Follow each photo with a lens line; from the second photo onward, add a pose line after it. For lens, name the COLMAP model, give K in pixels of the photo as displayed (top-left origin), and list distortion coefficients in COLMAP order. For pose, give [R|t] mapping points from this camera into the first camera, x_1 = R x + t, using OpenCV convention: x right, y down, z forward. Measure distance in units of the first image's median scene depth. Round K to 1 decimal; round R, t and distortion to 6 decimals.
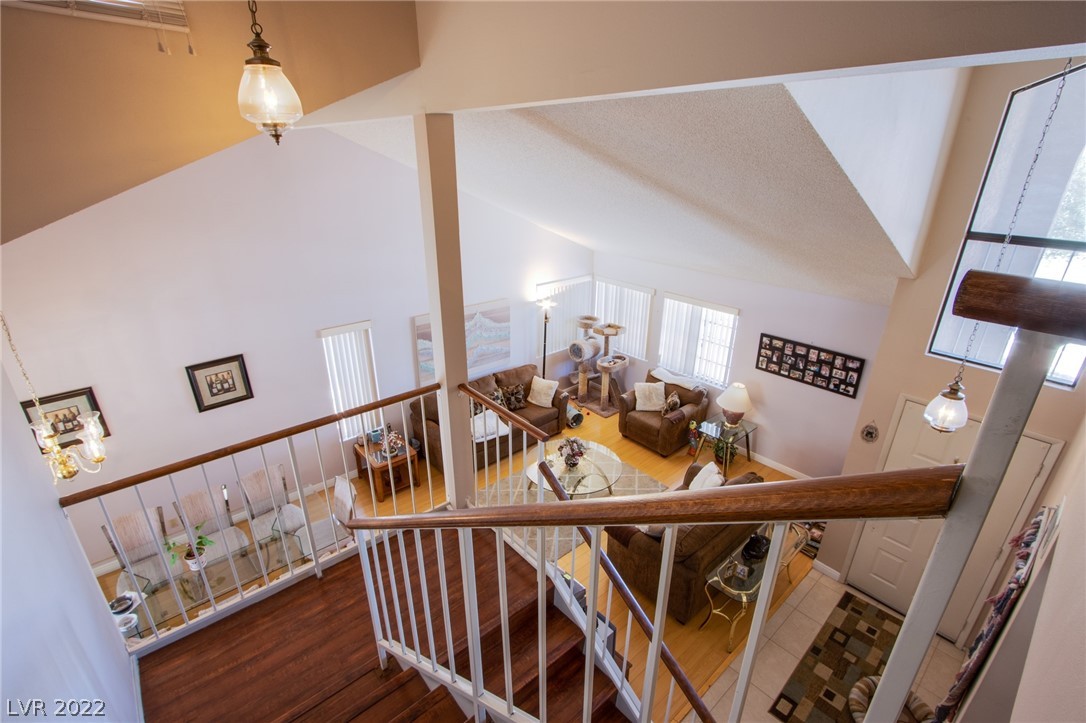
lens RADIAL K [[502.3, 0, 546.7], [0, 502.3, 367.5], [0, 0, 1]] dist [-0.009884, 0.002920]
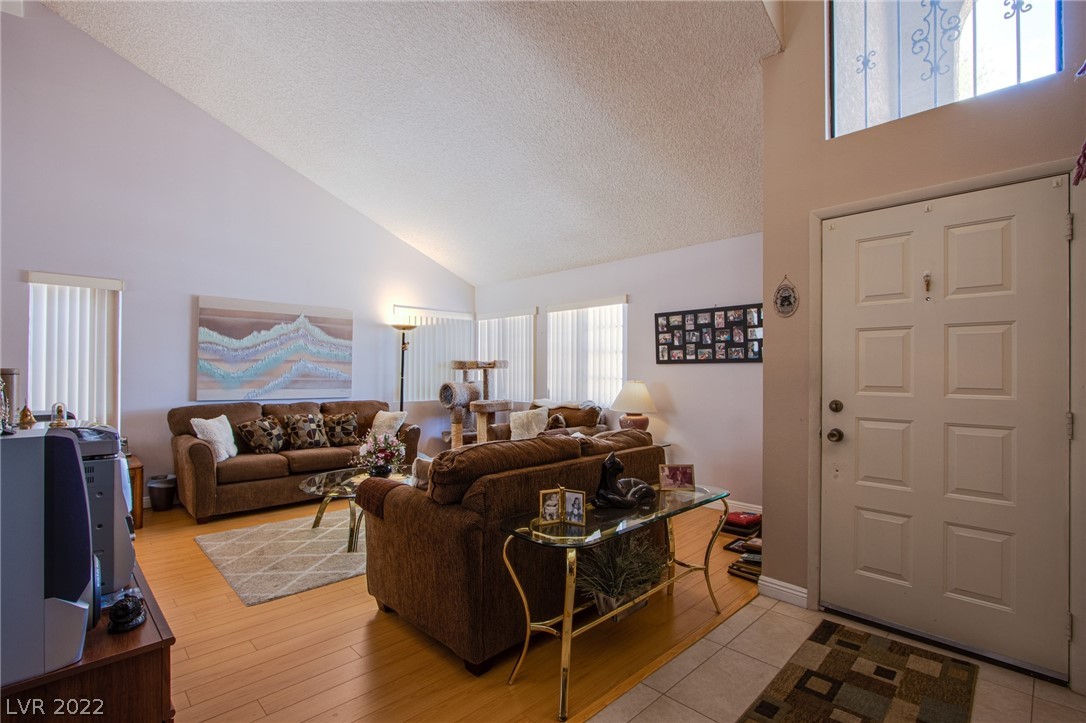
lens RADIAL K [[502.3, 0, 542.4], [0, 502.3, 362.9], [0, 0, 1]] dist [-0.009884, 0.002920]
pose [[0.999025, -0.006001, 0.043730, 0.227272], [0.023235, 0.913849, -0.405390, 0.319741], [-0.037530, 0.406011, 0.913097, 0.342039]]
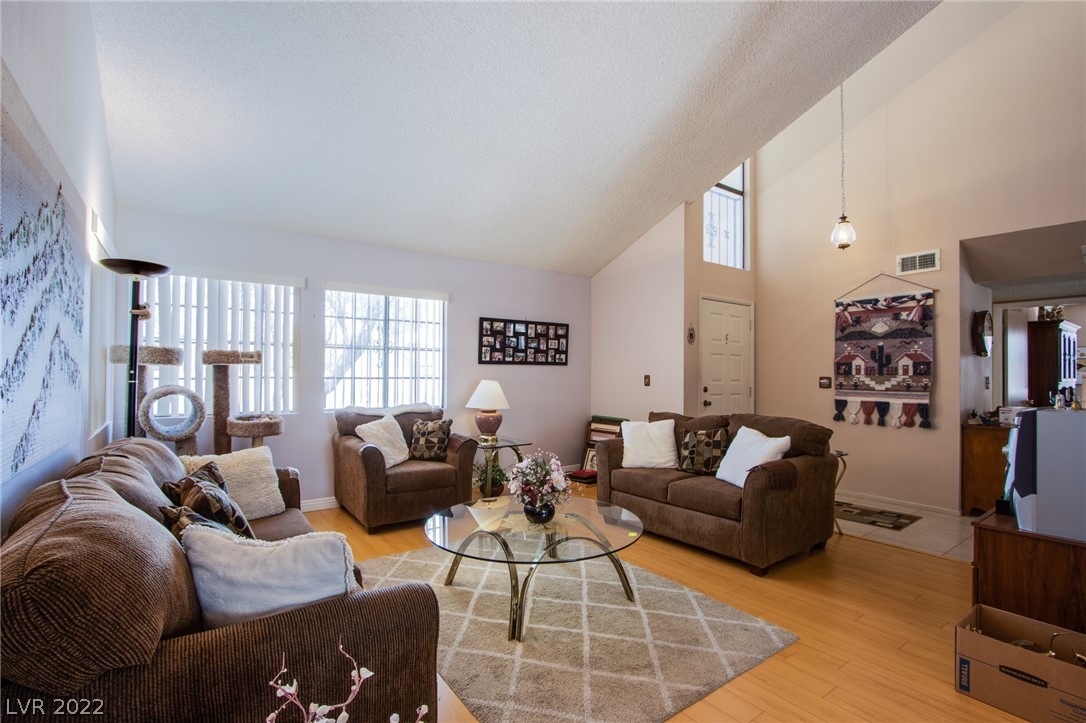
lens RADIAL K [[502.3, 0, 541.7], [0, 502.3, 365.3], [0, 0, 1]] dist [-0.009884, 0.002920]
pose [[0.098854, 0.005692, 0.995086, -0.401770], [0.380932, 0.923597, -0.043126, 0.082058], [-0.919303, 0.383323, 0.089133, 0.890485]]
